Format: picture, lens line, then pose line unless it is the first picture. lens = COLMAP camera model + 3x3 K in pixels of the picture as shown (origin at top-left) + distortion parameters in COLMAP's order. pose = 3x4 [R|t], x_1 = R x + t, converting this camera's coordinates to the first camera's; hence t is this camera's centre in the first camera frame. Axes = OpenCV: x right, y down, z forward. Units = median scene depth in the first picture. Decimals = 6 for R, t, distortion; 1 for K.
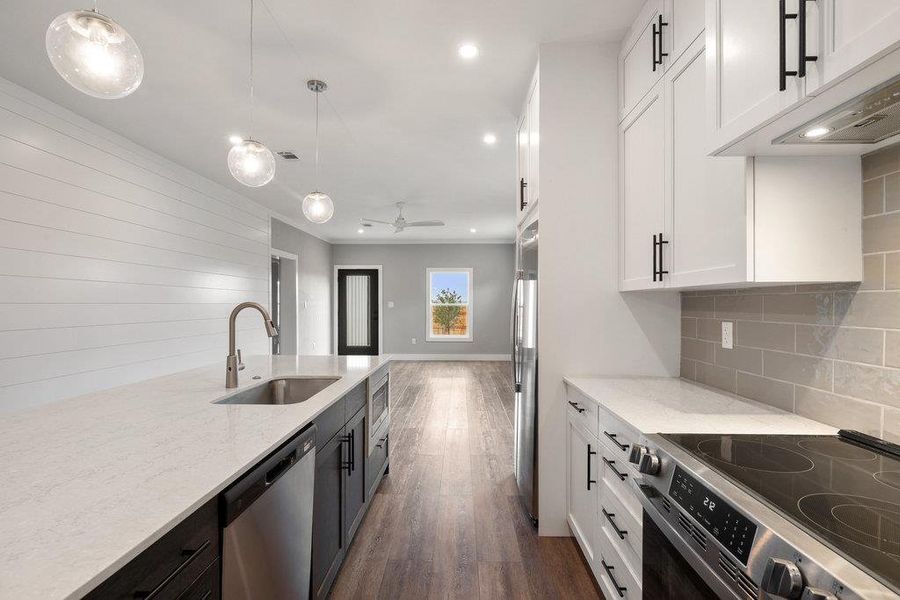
lens RADIAL K [[429.4, 0, 452.9], [0, 429.4, 305.8], [0, 0, 1]] dist [0.000012, -0.000690]
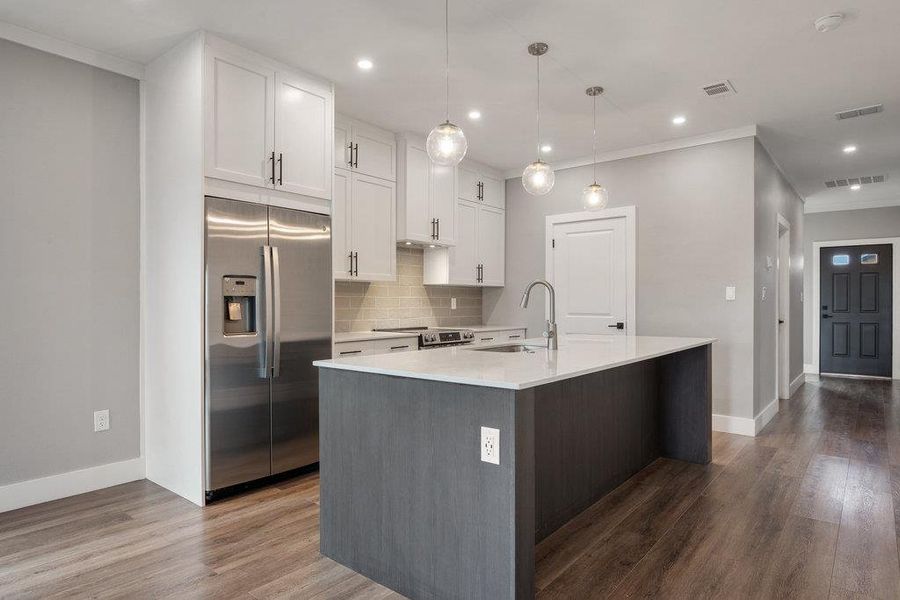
lens RADIAL K [[525.9, 0, 446.9], [0, 525.9, 301.6], [0, 0, 1]] dist [-0.000838, -0.002245]
pose [[-0.787835, -0.000085, 0.615886, -0.368551], [0.001104, 0.999998, 0.001550, 0.015799], [-0.615885, 0.001901, -0.787834, 0.727875]]
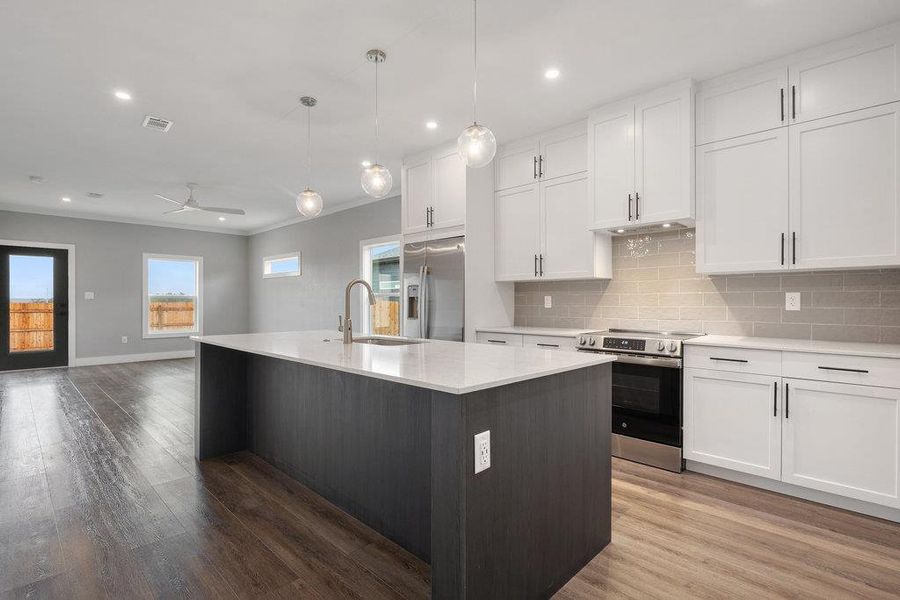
lens RADIAL K [[427.4, 0, 450.0], [0, 427.4, 300.0], [0, 0, 1]] dist [-0.003352, -0.000936]
pose [[0.683816, 0.000161, 0.729655, -0.386492], [0.005454, 0.999971, -0.005332, 0.019904], [-0.729634, 0.007626, 0.683795, -0.039933]]
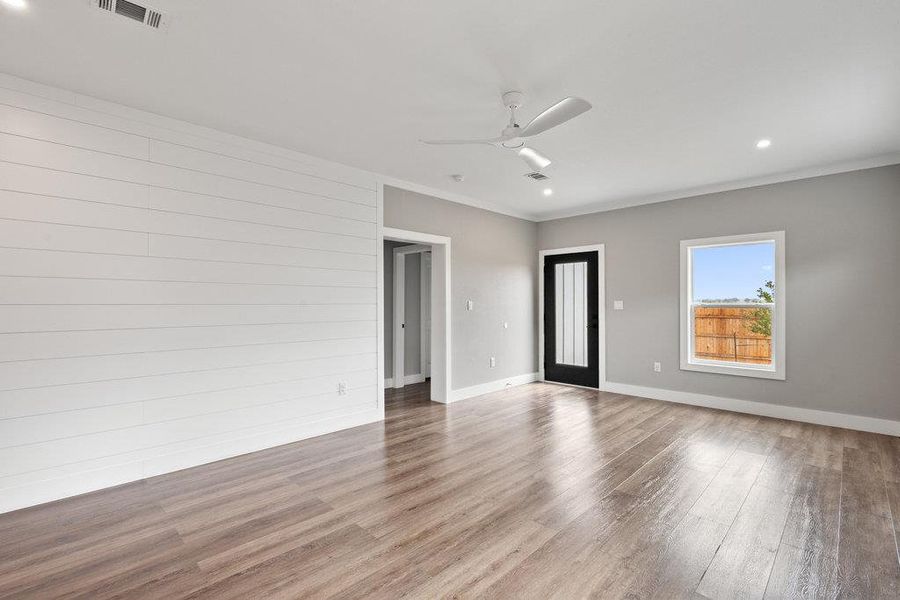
lens RADIAL K [[407.0, 0, 451.8], [0, 407.0, 301.4], [0, 0, 1]] dist [0.014986, -0.012442]
pose [[0.725995, -0.005043, -0.687681, 0.133225], [-0.001276, 0.999962, -0.008680, -0.003729], [0.687698, 0.007179, 0.725961, 0.580929]]
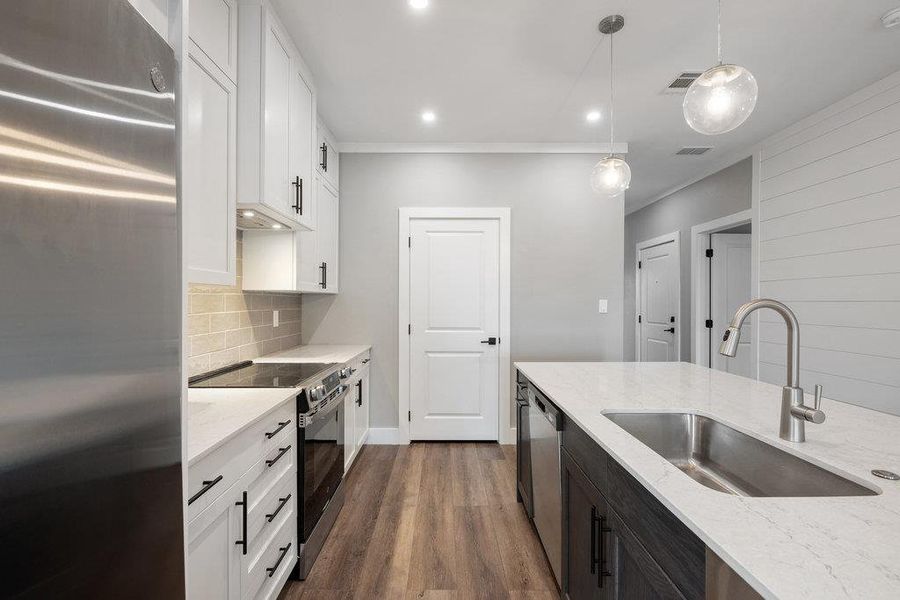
lens RADIAL K [[415.2, 0, 448.3], [0, 415.2, 301.2], [0, 0, 1]] dist [0.024777, -0.000183]
pose [[-0.999576, -0.003731, -0.028890, -0.002916], [-0.003836, 0.999986, 0.003567, -0.001956], [0.028877, 0.003676, -0.999576, 0.491191]]
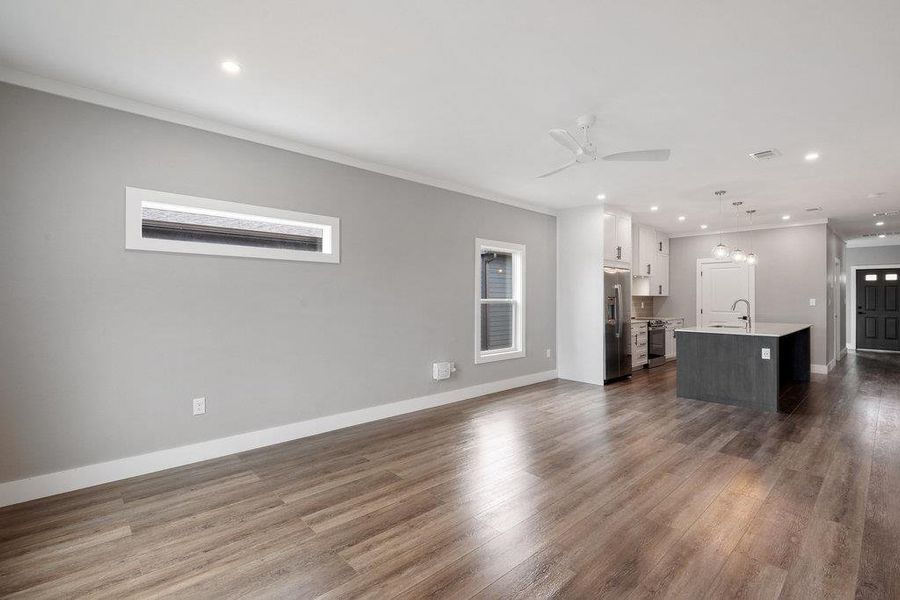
lens RADIAL K [[410.4, 0, 449.0], [0, 410.4, 294.2], [0, 0, 1]] dist [-0.000248, -0.004705]
pose [[-0.689221, 0.001664, 0.724549, -0.354798], [-0.001713, 0.999991, -0.003925, -0.009330], [-0.724549, -0.003946, -0.689212, 1.392633]]
